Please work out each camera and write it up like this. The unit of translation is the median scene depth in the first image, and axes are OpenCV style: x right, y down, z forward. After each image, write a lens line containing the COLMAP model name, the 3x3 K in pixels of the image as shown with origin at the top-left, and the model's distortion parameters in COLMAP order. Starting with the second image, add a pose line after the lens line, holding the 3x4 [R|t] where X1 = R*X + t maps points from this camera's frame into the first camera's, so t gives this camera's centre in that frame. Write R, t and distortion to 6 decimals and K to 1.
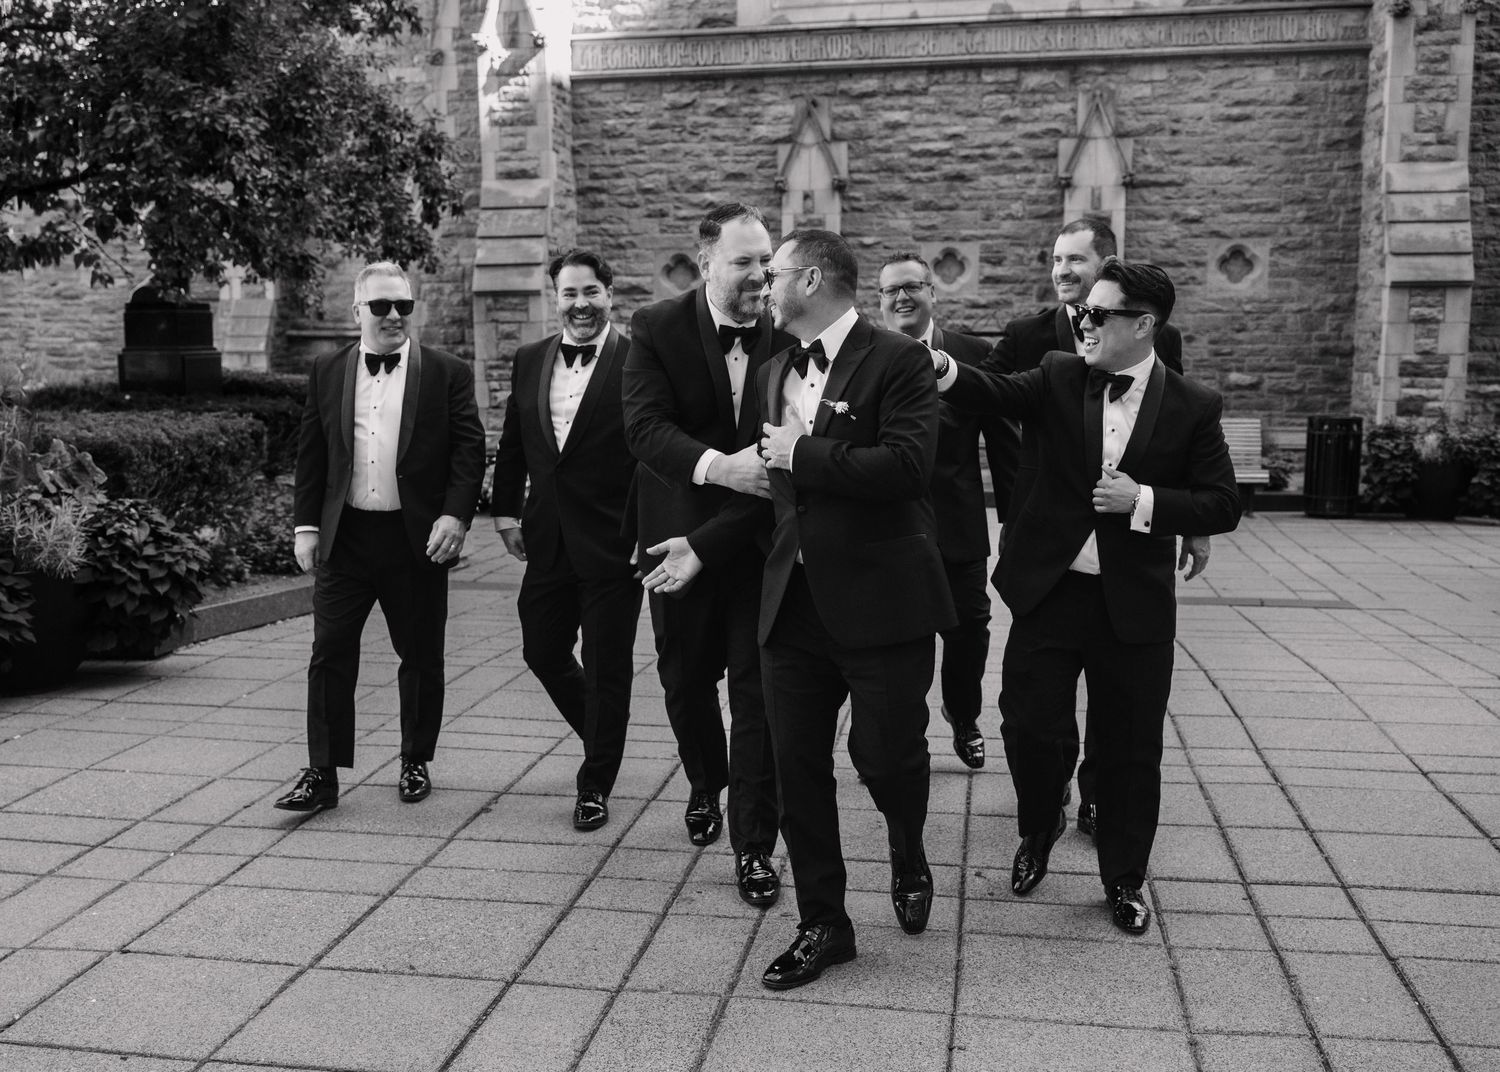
lens RADIAL K [[1640.5, 0, 665.1], [0, 1640.5, 558.3], [0, 0, 1]] dist [-0.014936, 0.000000]
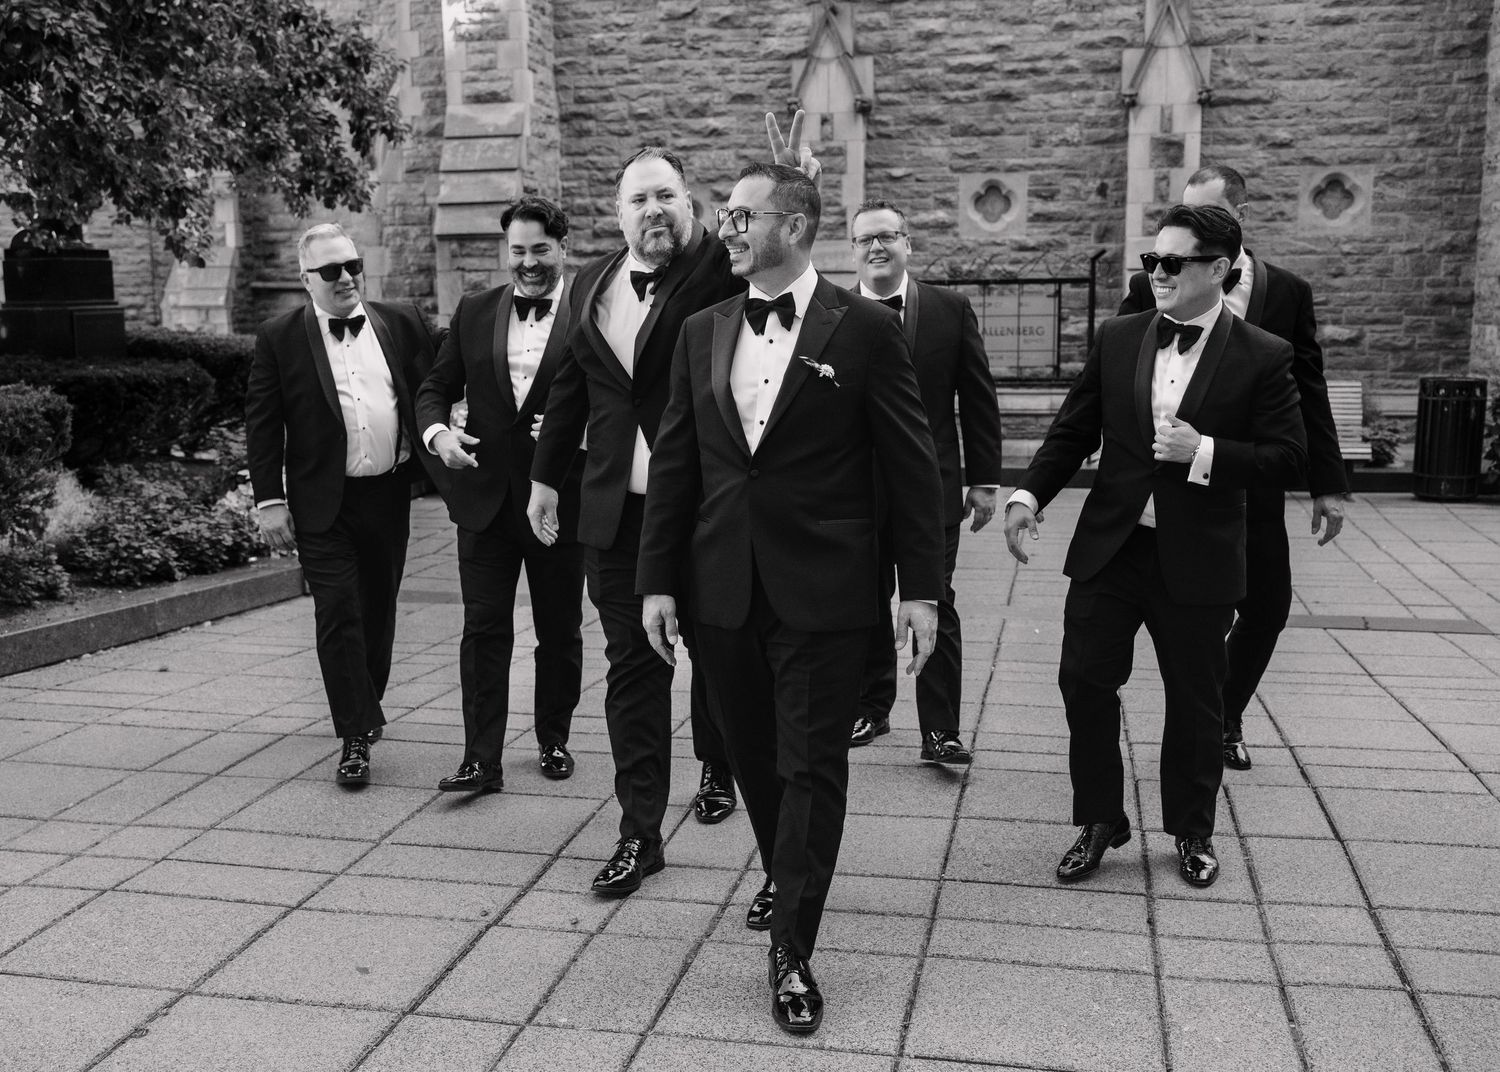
lens RADIAL K [[1640.5, 0, 686.8], [0, 1640.5, 562.4], [0, 0, 1]] dist [-0.014936, 0.000000]
pose [[0.999375, 0.000734, -0.035356, 0.045962], [0.000364, 0.999518, 0.031050, -0.017616], [0.035362, -0.031043, 0.998892, 0.140688]]
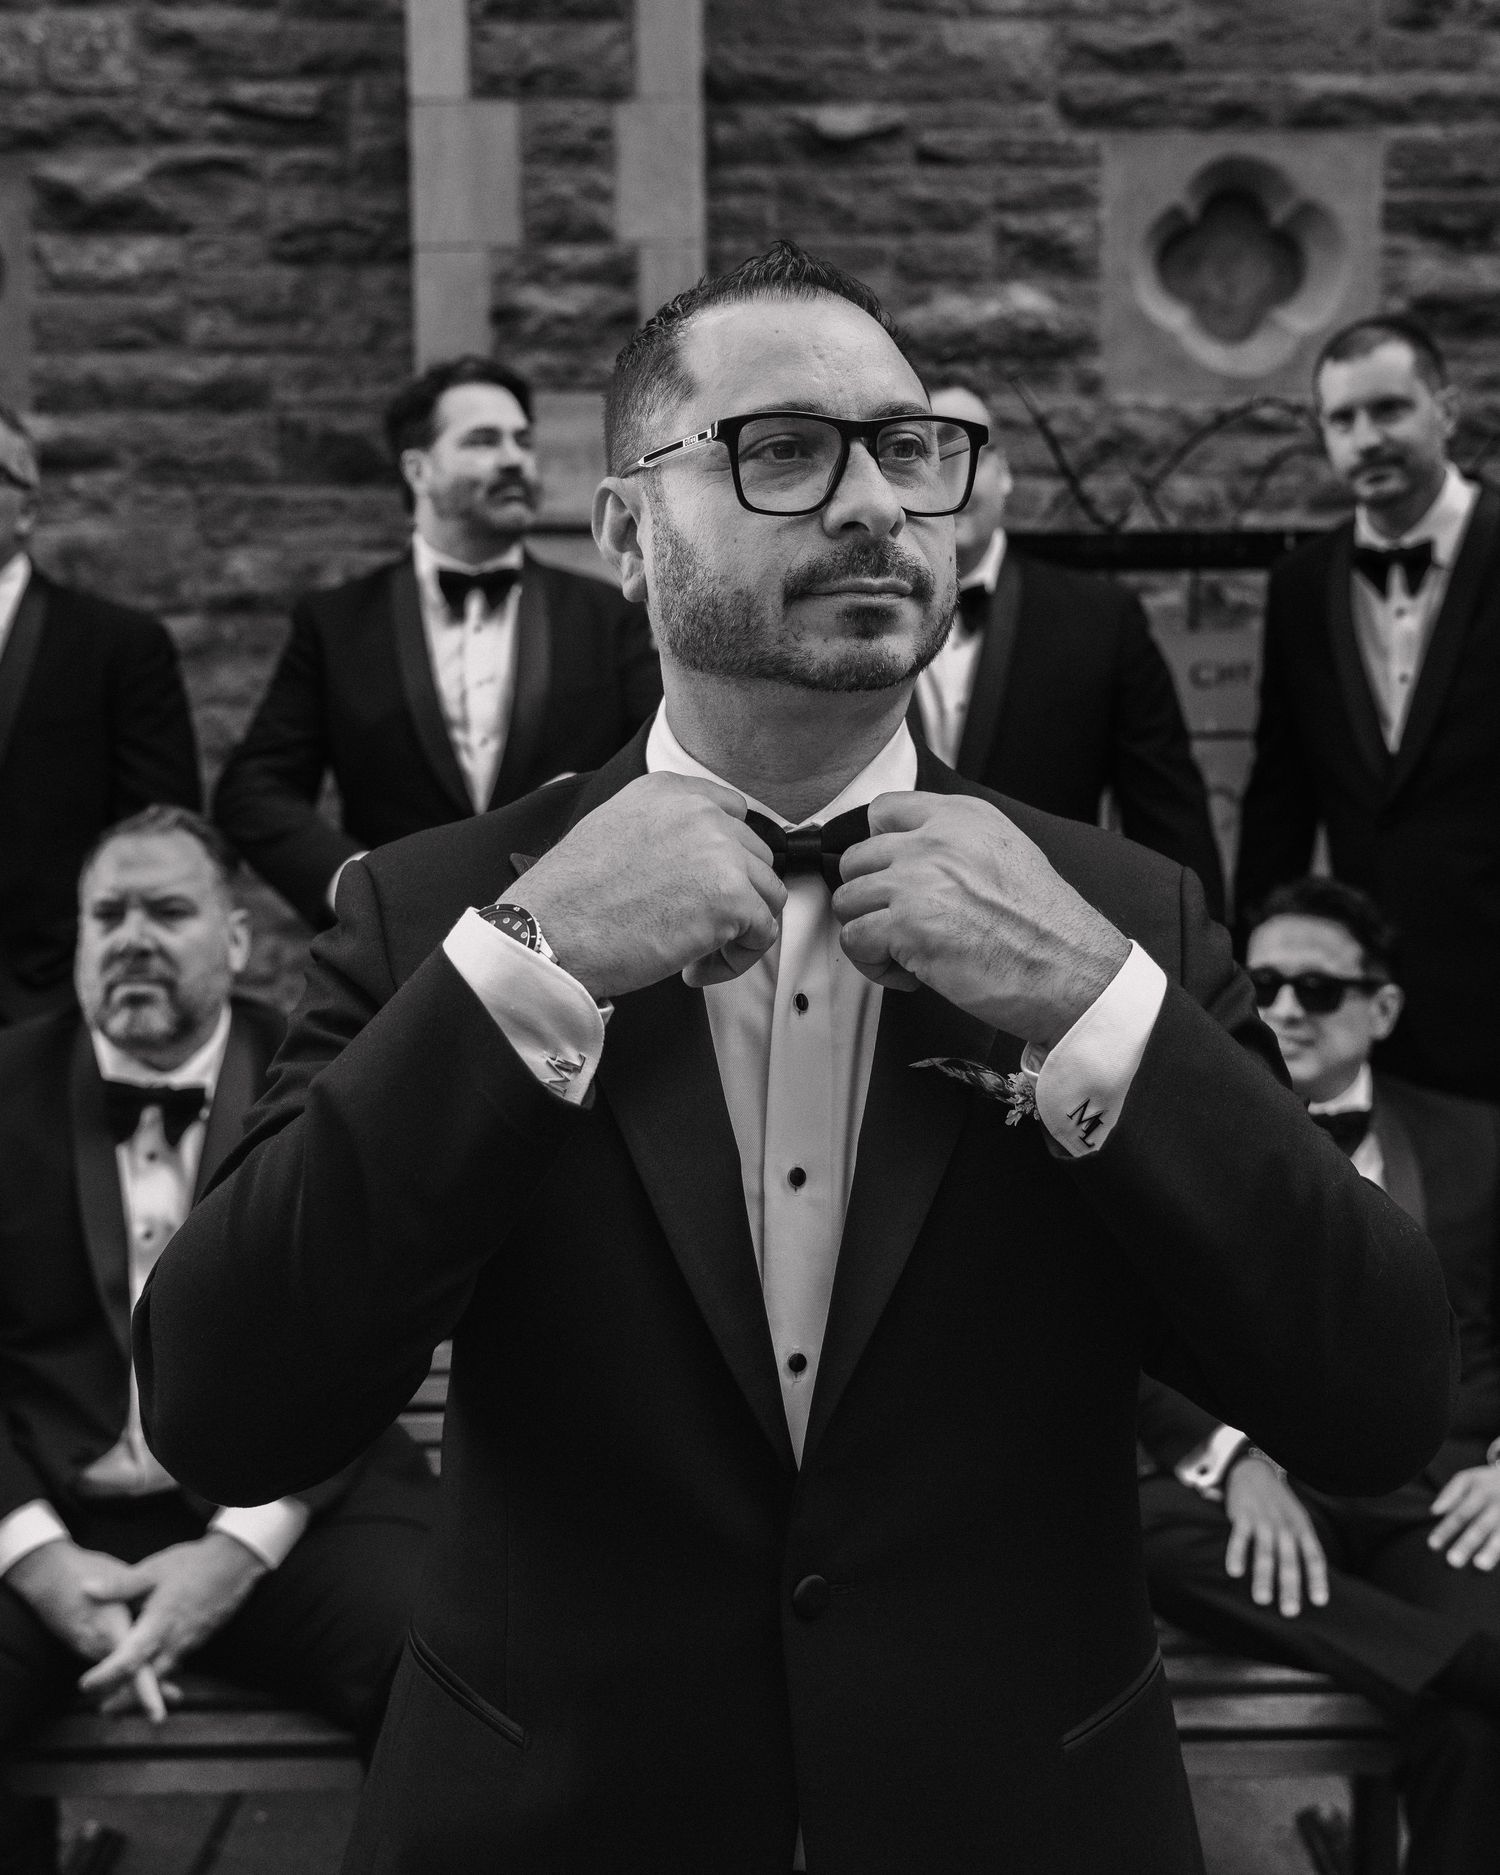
lens RADIAL K [[2464.6, 0, 788.8], [0, 2464.6, 866.1], [0, 0, 1]] dist [0.008971, 0.000000]
pose [[0.981530, -0.014425, 0.190763, 0.060255], [0.027776, 0.997333, -0.067499, -0.084927], [-0.189280, 0.071551, 0.979313, 0.735567]]
